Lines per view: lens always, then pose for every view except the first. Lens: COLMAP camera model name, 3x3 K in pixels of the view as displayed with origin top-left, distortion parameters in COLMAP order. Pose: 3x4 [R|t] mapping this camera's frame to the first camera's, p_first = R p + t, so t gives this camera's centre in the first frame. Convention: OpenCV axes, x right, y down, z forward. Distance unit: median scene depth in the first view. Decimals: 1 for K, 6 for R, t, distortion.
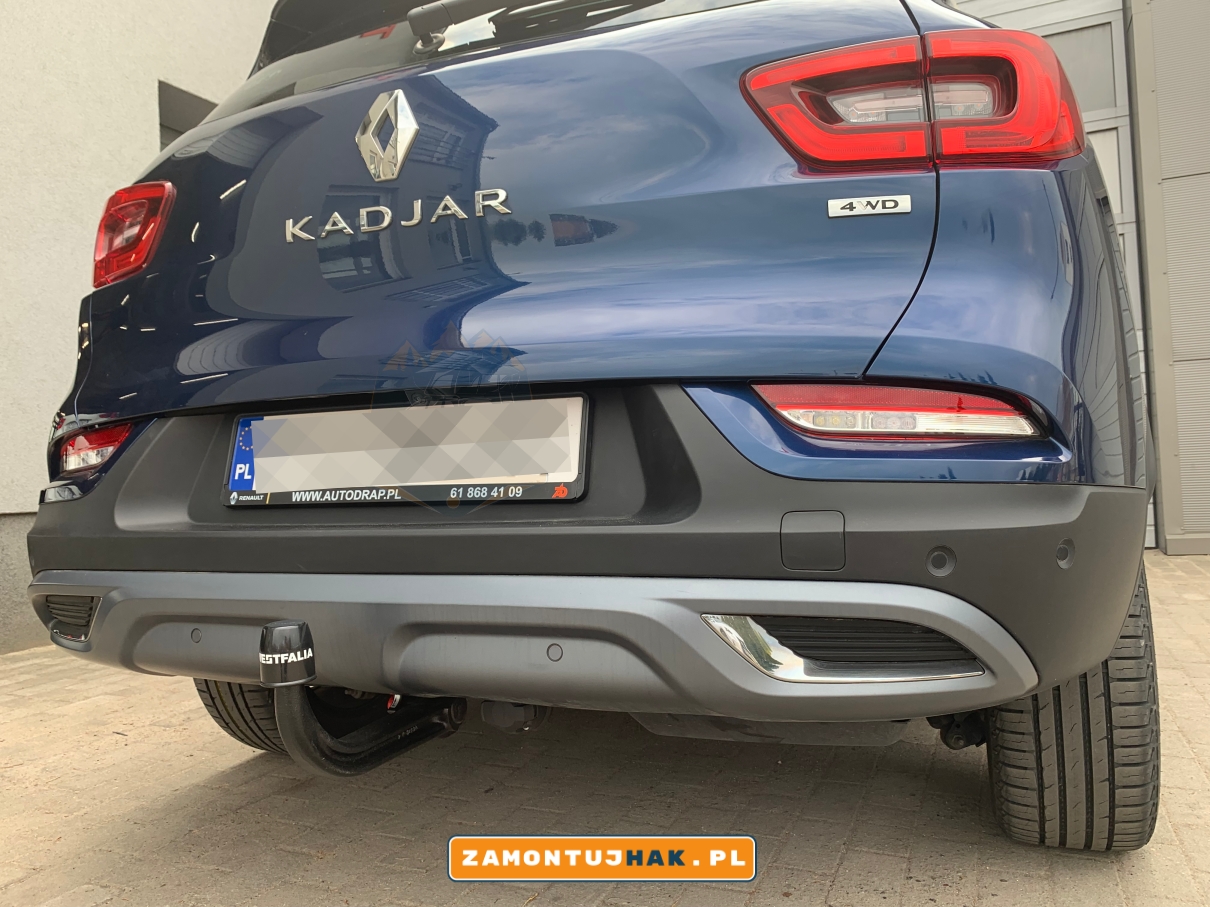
lens RADIAL K [[913.3, 0, 604.3], [0, 913.3, 461.0], [0, 0, 1]] dist [0.048241, -0.045425]
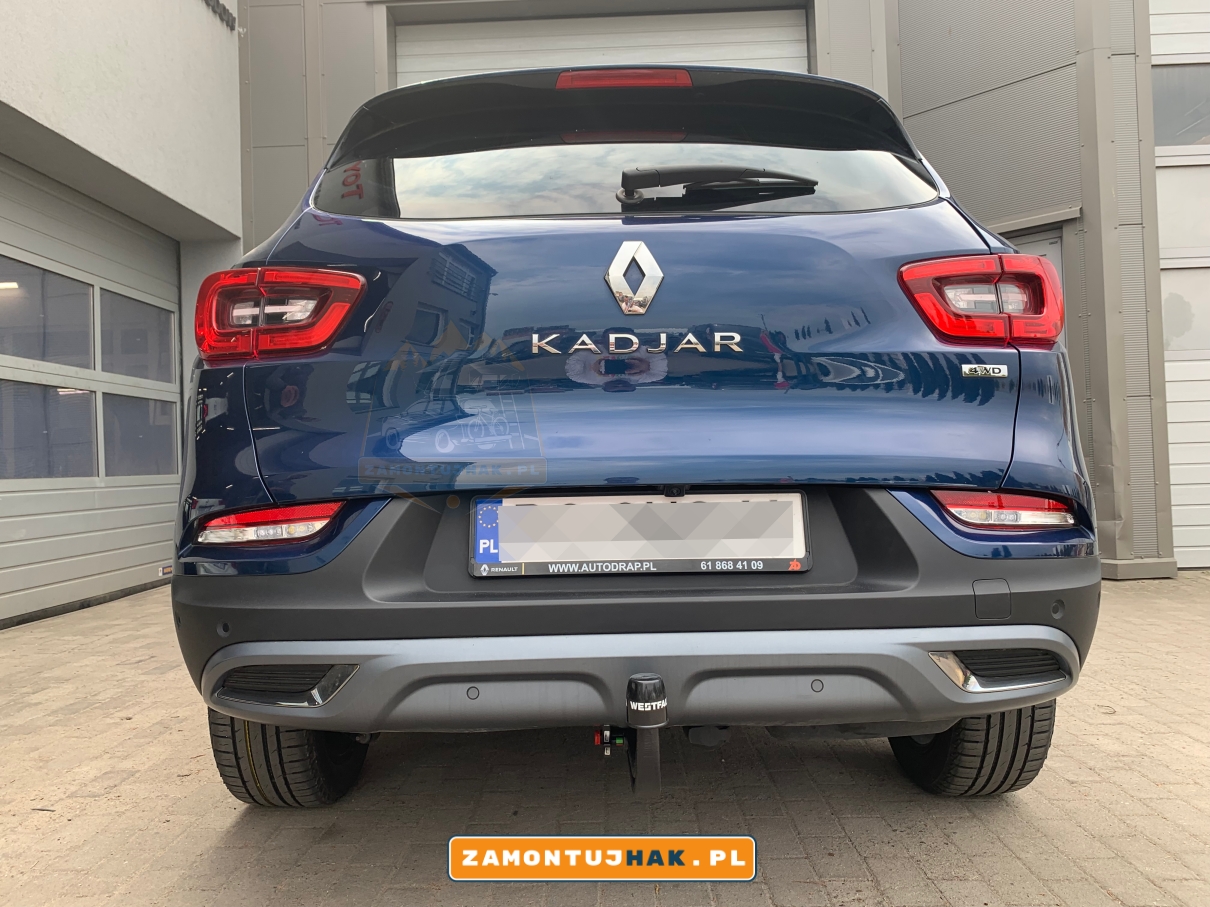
lens RADIAL K [[909.8, 0, 605.0], [0, 909.8, 453.5], [0, 0, 1]] dist [0.045092, -0.043110]
pose [[0.926475, 0.022546, 0.375680, -0.769813], [-0.015101, 0.999627, -0.022750, -0.090536], [-0.376053, 0.015404, 0.926470, -0.135533]]
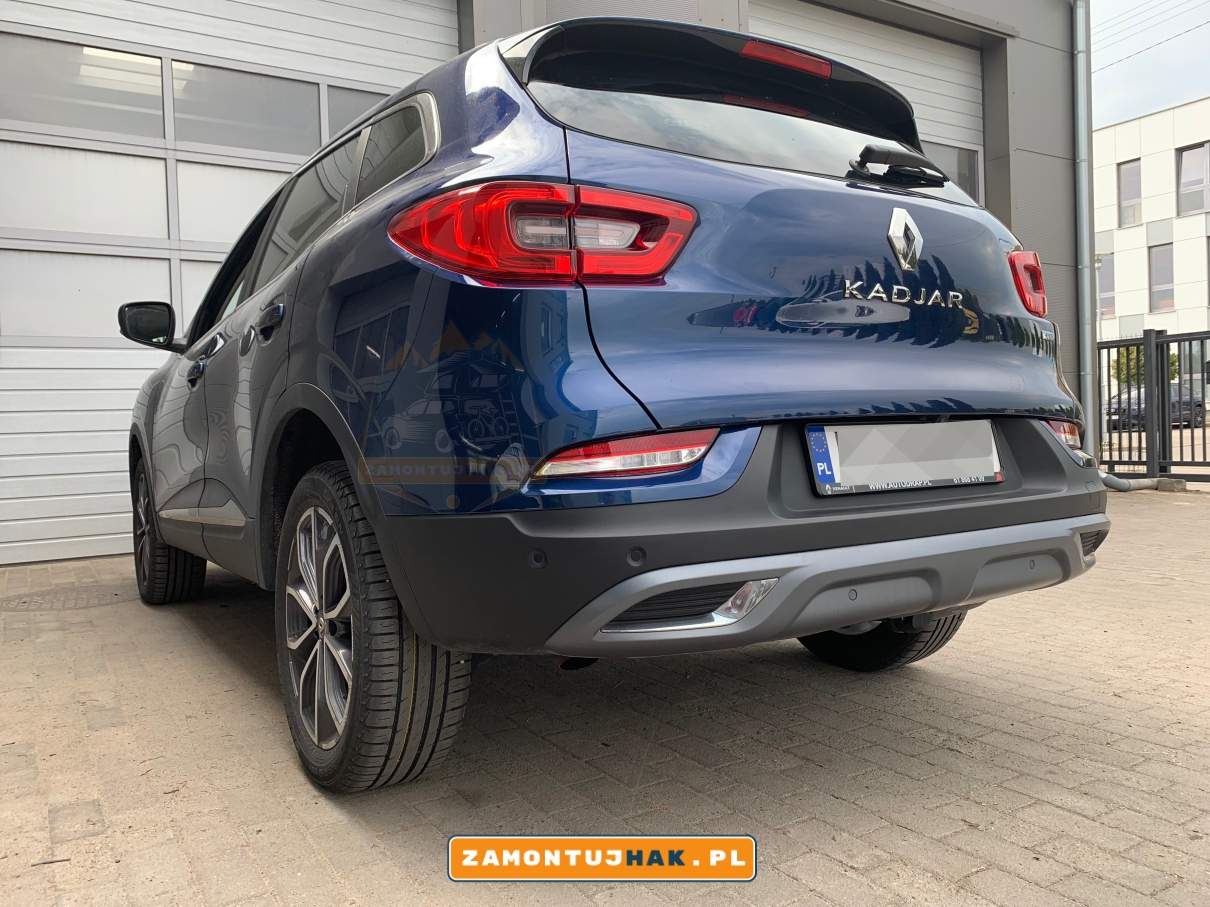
lens RADIAL K [[909.8, 0, 605.0], [0, 909.8, 453.5], [0, 0, 1]] dist [0.045092, -0.043110]
pose [[0.576585, 0.000915, 0.817037, -1.801281], [-0.001428, 0.999999, -0.000112, -0.009990], [-0.817036, -0.001102, 0.576585, 0.571909]]
